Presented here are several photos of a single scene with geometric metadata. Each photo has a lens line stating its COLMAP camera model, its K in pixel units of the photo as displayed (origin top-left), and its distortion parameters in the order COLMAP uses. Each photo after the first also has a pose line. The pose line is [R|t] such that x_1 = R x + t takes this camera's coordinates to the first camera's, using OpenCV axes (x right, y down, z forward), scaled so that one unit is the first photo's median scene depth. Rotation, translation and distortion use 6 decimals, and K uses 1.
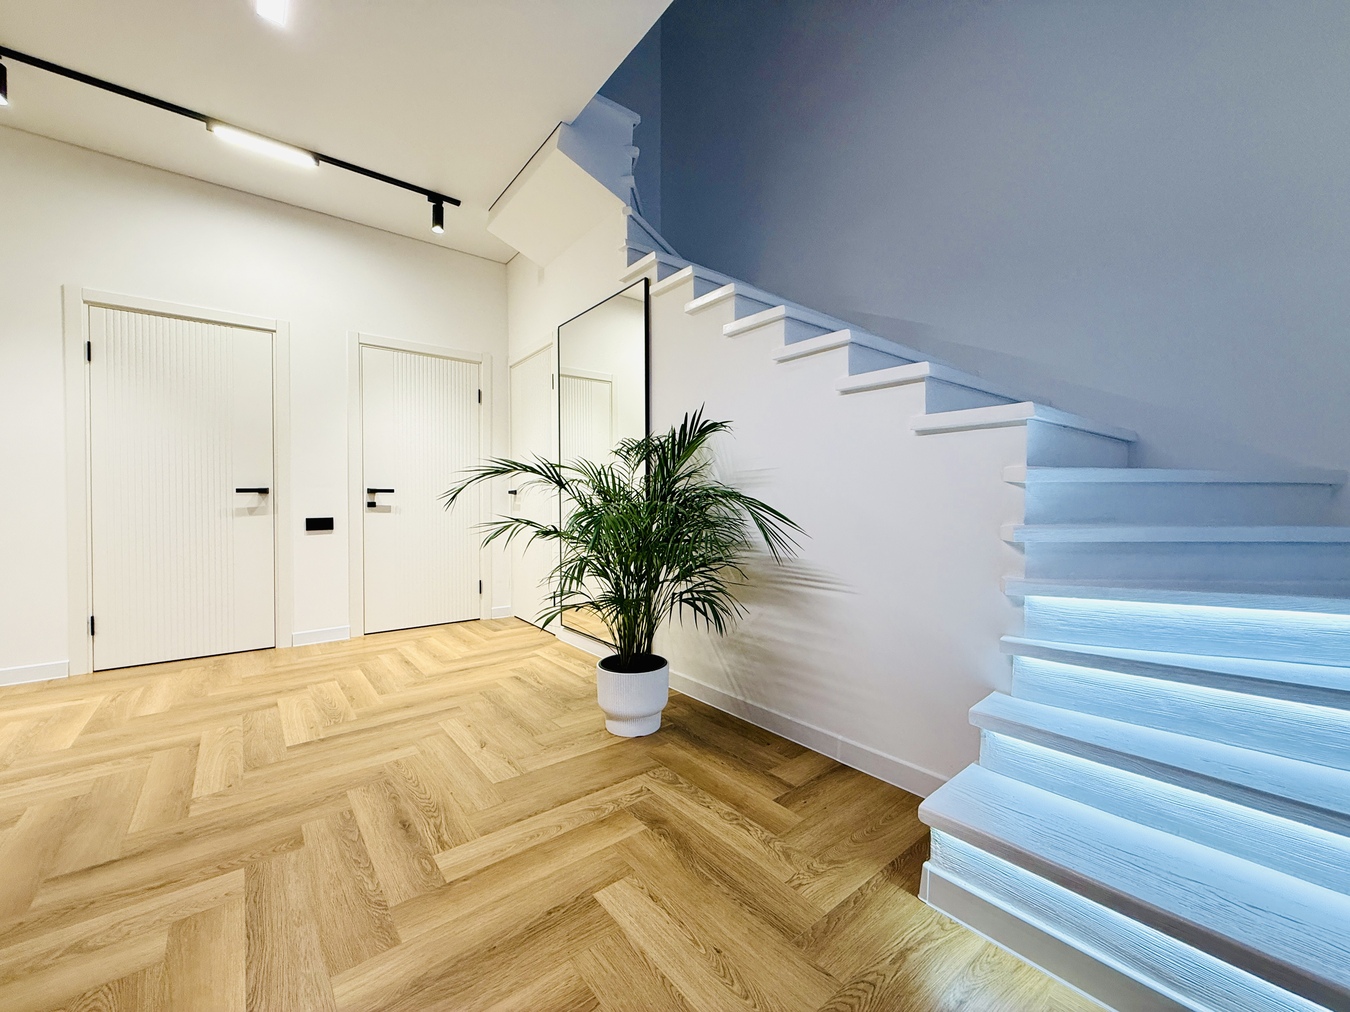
lens RADIAL K [[541.5, 0, 672.0], [0, 541.5, 505.8], [0, 0, 1]] dist [-0.000487, 0.000419]
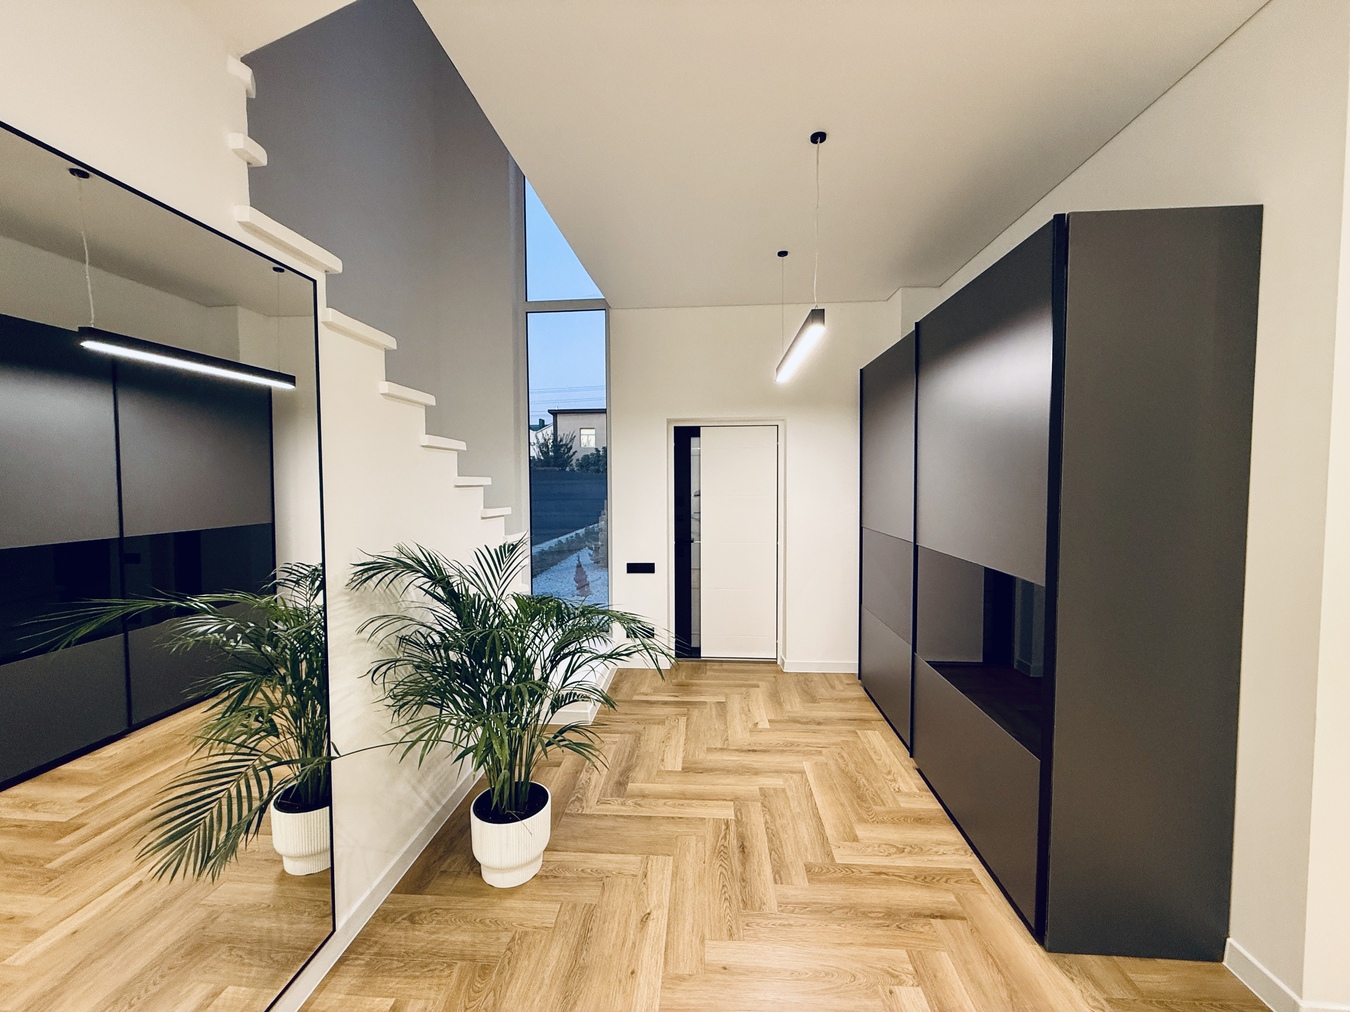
lens RADIAL K [[541.5, 0, 672.0], [0, 541.5, 505.8], [0, 0, 1]] dist [-0.000487, 0.000419]
pose [[-0.738339, -0.022875, 0.674042, -1.327611], [0.012787, 0.998770, 0.047902, -0.389327], [-0.674309, 0.043987, -0.737138, 2.189183]]
